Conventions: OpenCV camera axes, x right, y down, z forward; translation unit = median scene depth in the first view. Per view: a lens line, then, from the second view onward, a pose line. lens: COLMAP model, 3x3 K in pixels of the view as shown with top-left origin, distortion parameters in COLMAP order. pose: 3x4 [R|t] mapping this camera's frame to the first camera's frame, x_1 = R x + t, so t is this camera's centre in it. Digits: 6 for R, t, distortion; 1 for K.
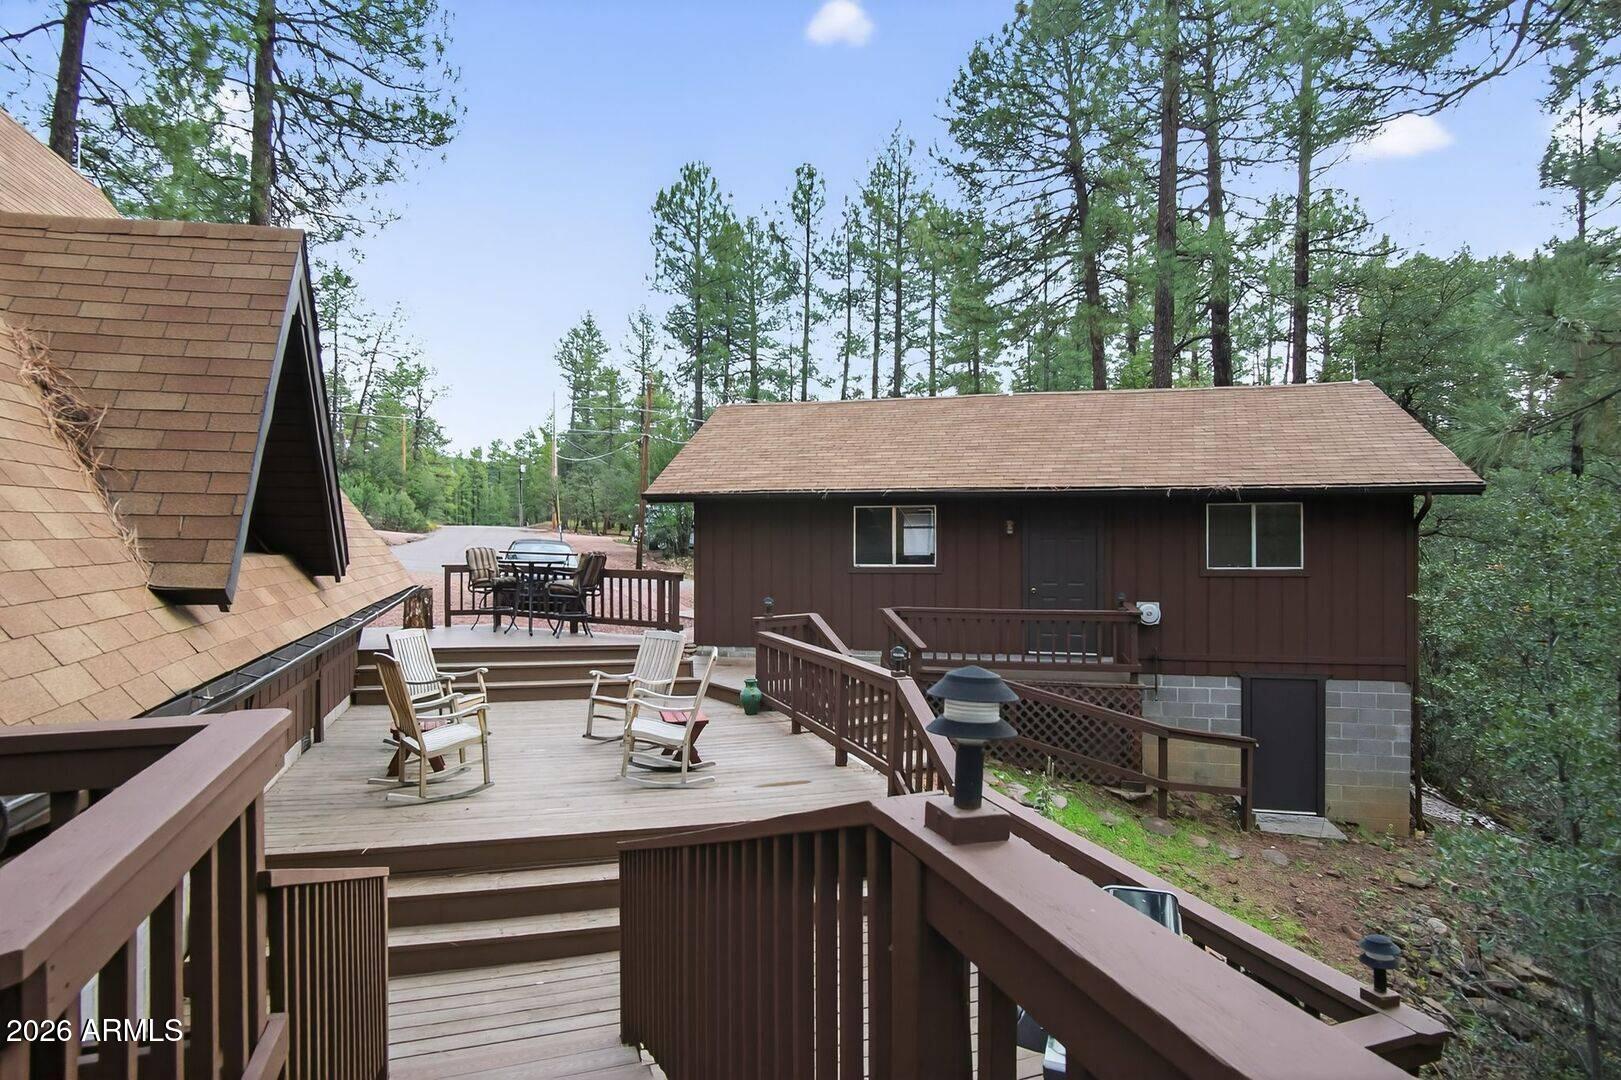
lens RADIAL K [[910.6, 0, 806.1], [0, 910.6, 528.7], [0, 0, 1]] dist [-0.018323, 0.001101]
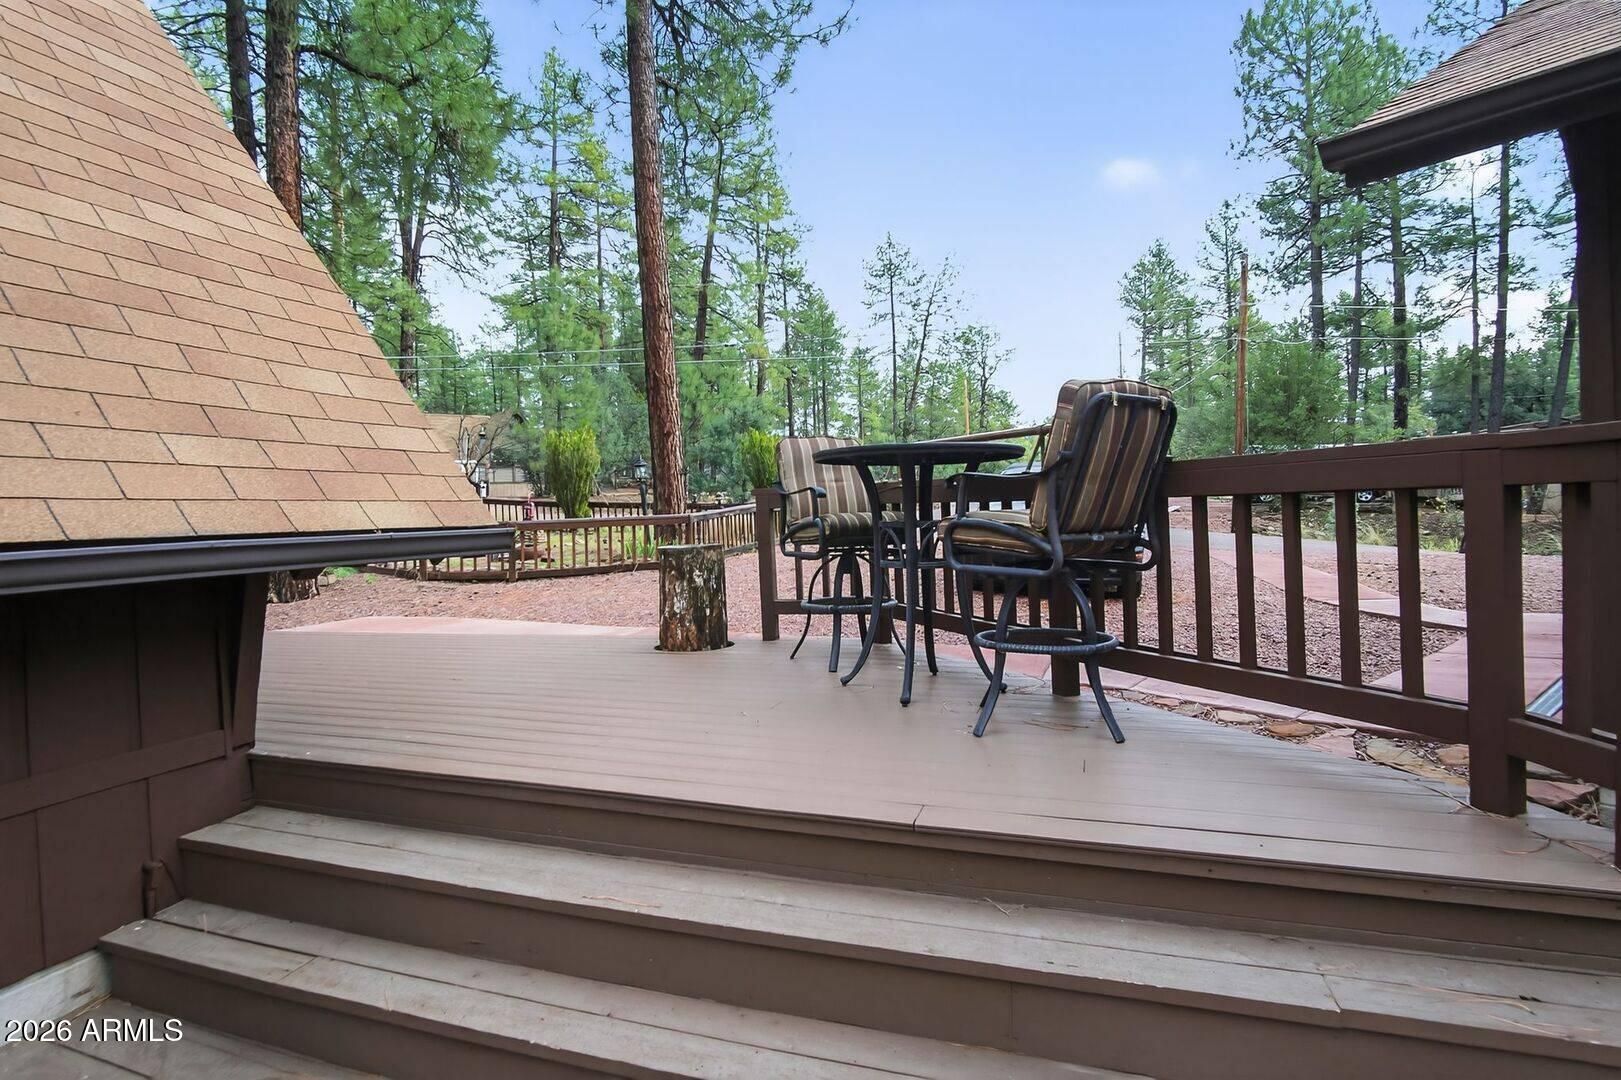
lens RADIAL K [[789.4, 0, 809.2], [0, 789.4, 534.4], [0, 0, 1]] dist [-0.018613, 0.000256]
pose [[0.784965, -0.020807, -0.619191, -0.087060], [0.045829, 0.998648, 0.024541, 0.028619], [0.617843, -0.047641, 0.784857, 0.404103]]
